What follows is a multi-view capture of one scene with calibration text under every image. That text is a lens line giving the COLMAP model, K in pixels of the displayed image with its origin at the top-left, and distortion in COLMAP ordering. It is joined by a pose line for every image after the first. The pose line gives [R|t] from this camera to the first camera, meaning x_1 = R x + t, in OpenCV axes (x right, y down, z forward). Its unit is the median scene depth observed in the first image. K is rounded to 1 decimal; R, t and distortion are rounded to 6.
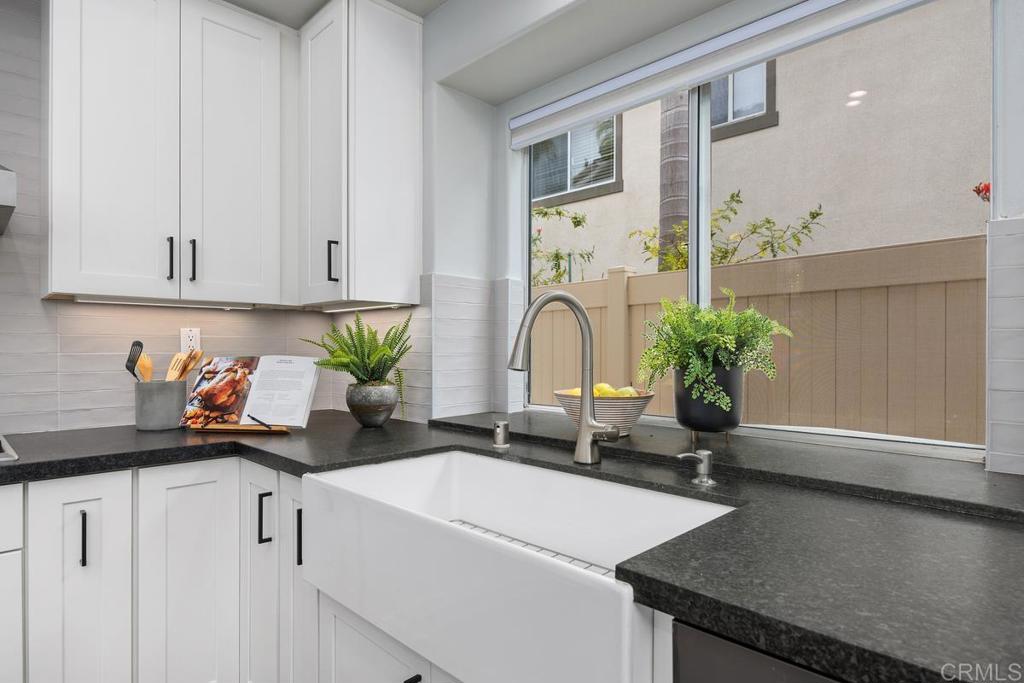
lens RADIAL K [[582.9, 0, 512.0], [0, 582.9, 344.7], [0, 0, 1]] dist [0.000180, -0.000043]
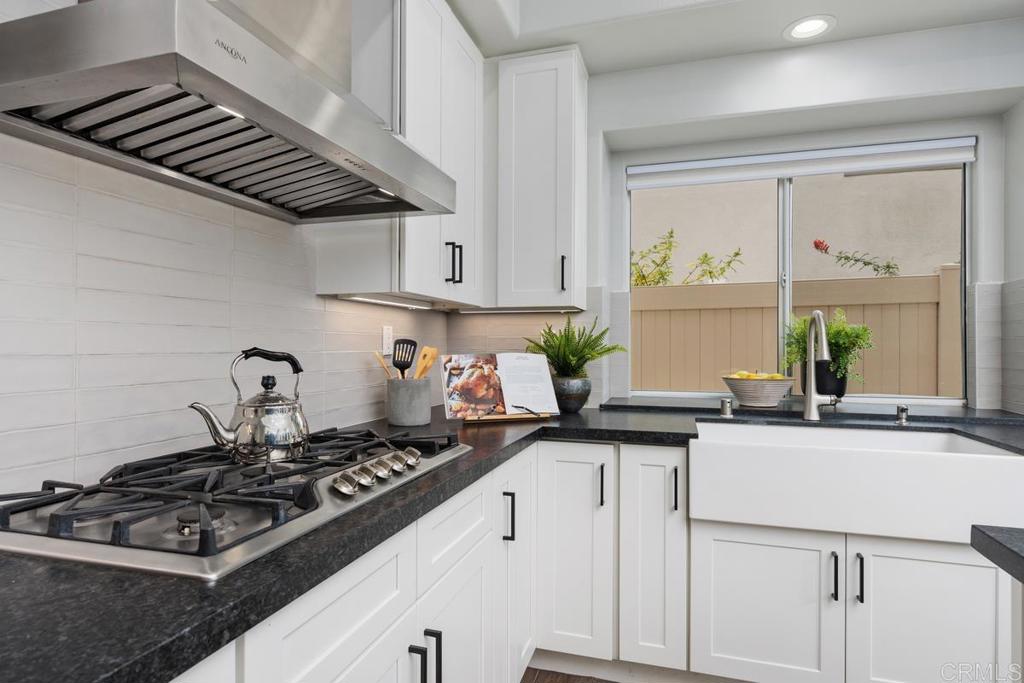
lens RADIAL K [[582.9, 0, 506.6], [0, 582.9, 342.3], [0, 0, 1]] dist [0.000180, -0.000043]
pose [[0.876023, 0.004722, 0.482246, -0.960071], [-0.001719, 0.999976, -0.006668, 0.006029], [-0.482266, 0.005012, 0.876010, 0.021426]]
